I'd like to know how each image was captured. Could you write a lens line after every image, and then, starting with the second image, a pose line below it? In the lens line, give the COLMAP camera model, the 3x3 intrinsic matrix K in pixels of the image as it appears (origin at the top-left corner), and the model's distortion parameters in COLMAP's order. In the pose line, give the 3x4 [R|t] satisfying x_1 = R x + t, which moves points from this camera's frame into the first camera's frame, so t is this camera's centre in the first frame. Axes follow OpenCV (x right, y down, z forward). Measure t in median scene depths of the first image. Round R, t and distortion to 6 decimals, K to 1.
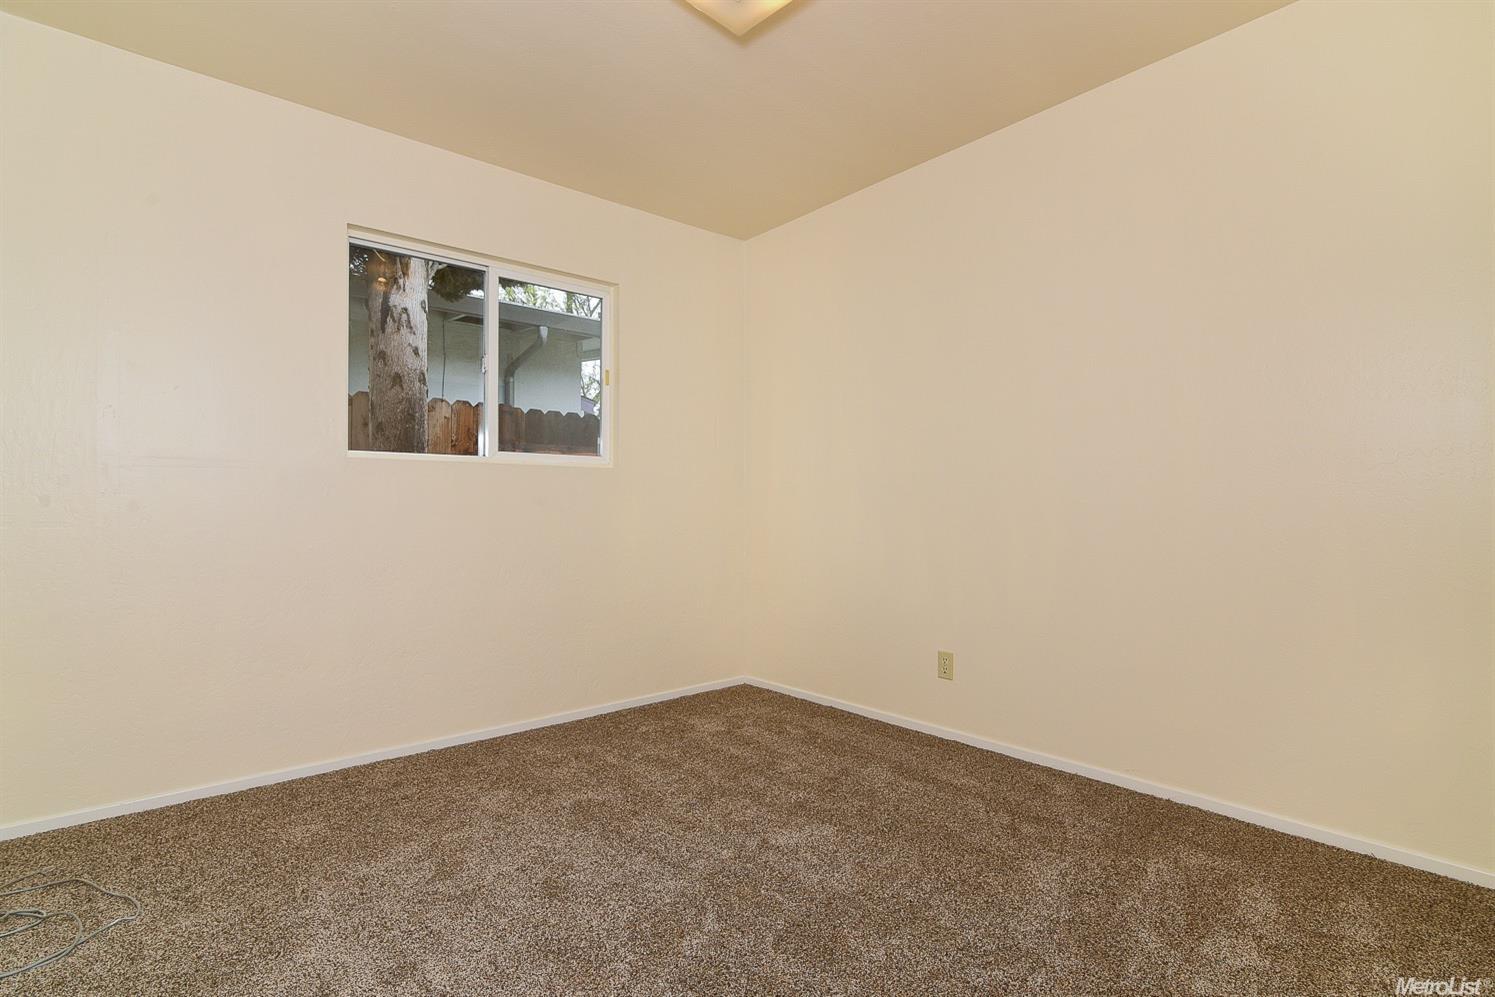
lens RADIAL K [[690.8, 0, 745.1], [0, 690.8, 522.4], [0, 0, 1]] dist [-0.009423, 0.000526]
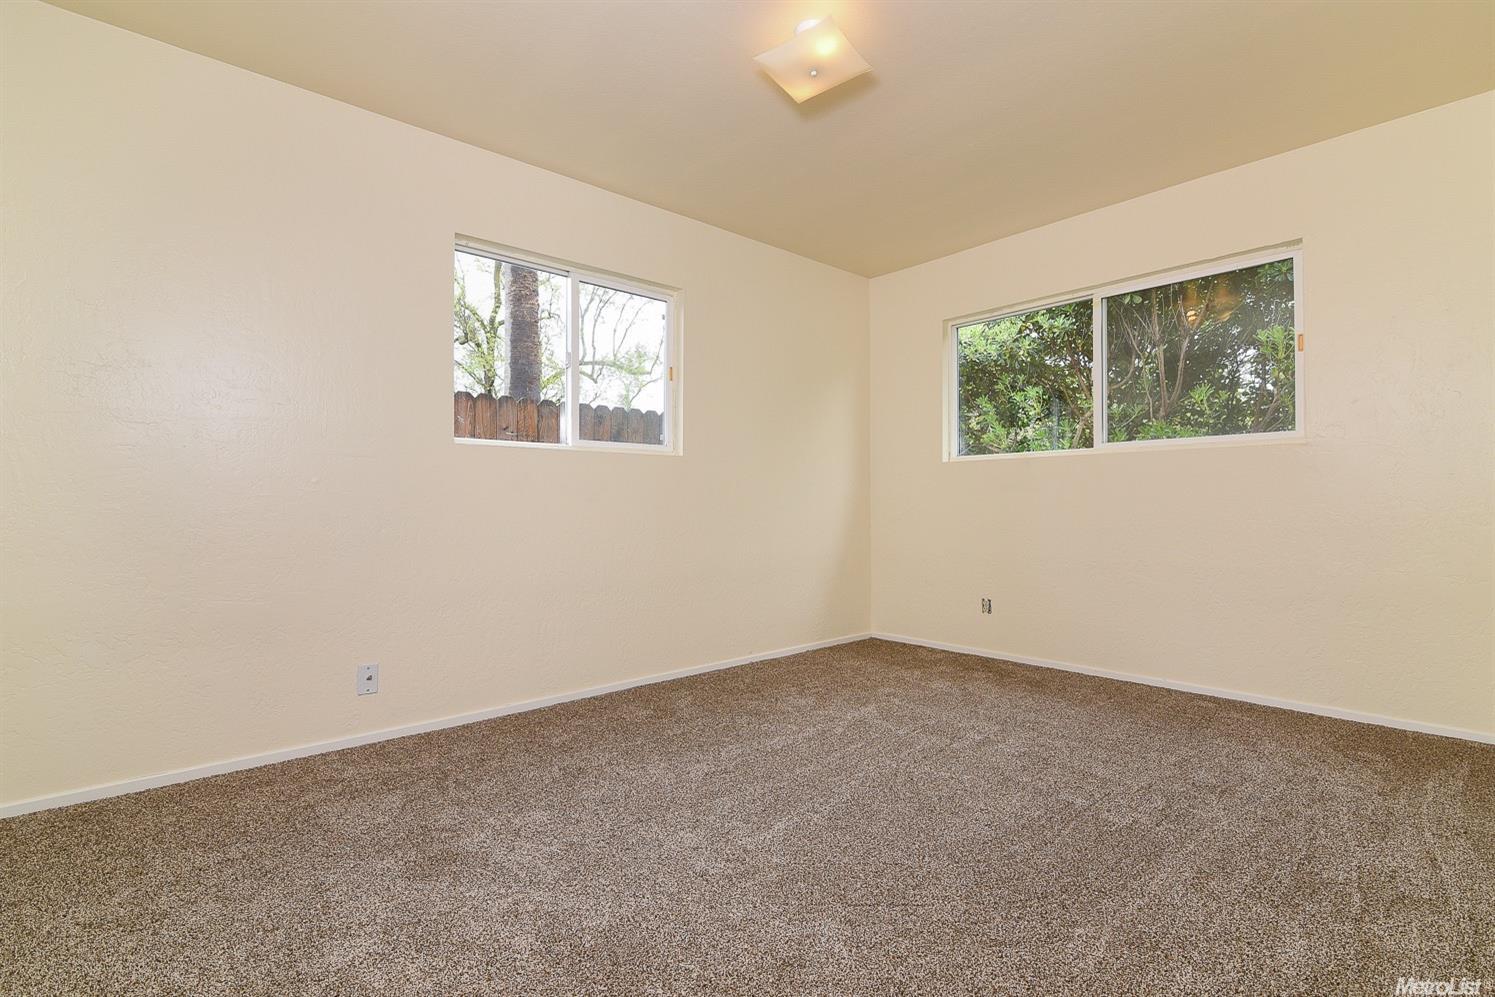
lens RADIAL K [[690.8, 0, 748.4], [0, 690.8, 487.2], [0, 0, 1]] dist [-0.009423, 0.000526]
pose [[0.999176, 0.011189, 0.039019, -0.145461], [-0.010112, 0.999566, -0.027678, 0.001883], [-0.039312, 0.027261, 0.998855, -0.121434]]
